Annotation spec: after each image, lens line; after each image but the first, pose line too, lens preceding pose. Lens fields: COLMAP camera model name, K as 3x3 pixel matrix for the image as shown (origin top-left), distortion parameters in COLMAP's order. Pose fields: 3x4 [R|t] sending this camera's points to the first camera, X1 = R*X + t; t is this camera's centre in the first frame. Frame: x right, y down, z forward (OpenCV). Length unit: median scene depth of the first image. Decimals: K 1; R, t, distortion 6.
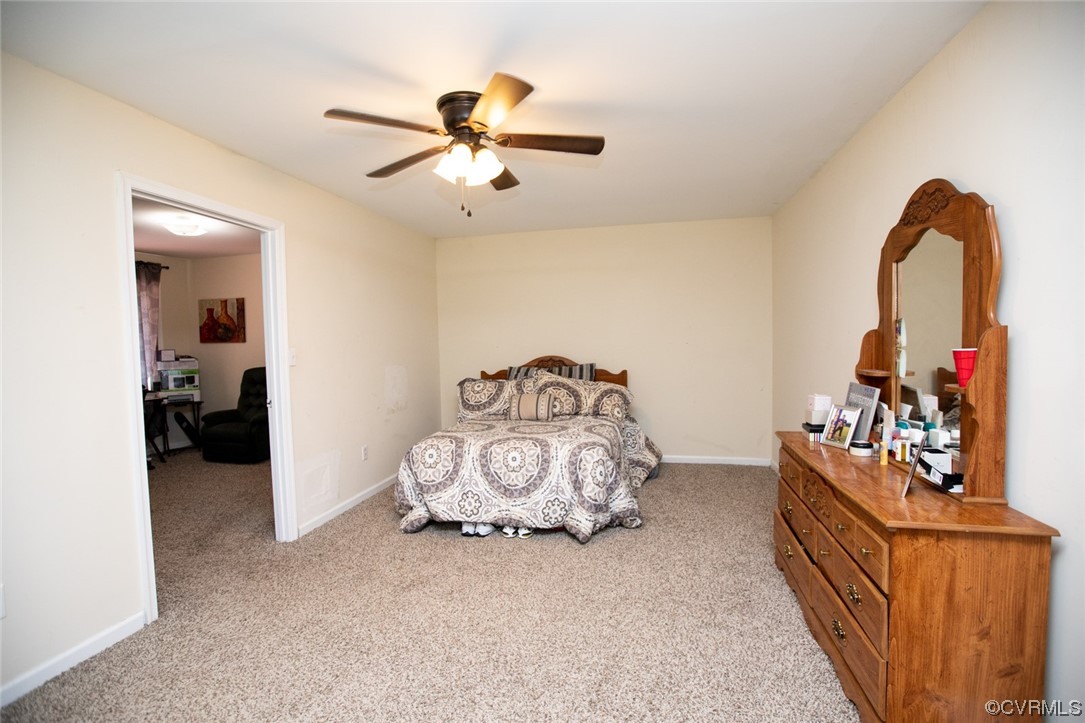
lens RADIAL K [[497.0, 0, 539.2], [0, 497.0, 367.0], [0, 0, 1]] dist [-0.044661, 0.014434]
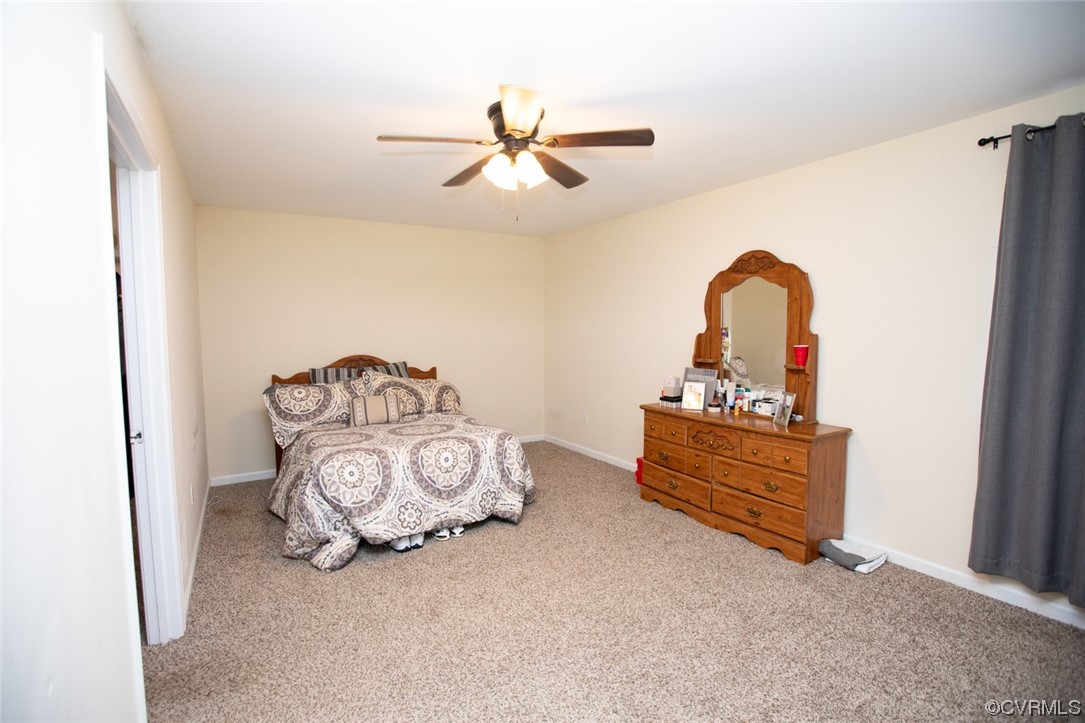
lens RADIAL K [[497.0, 0, 549.9], [0, 497.0, 359.2], [0, 0, 1]] dist [-0.044661, 0.014434]
pose [[0.708888, -0.026227, 0.704833, -0.598469], [0.031896, 0.999478, 0.005111, -0.012272], [-0.704600, 0.018858, 0.709355, 0.155850]]
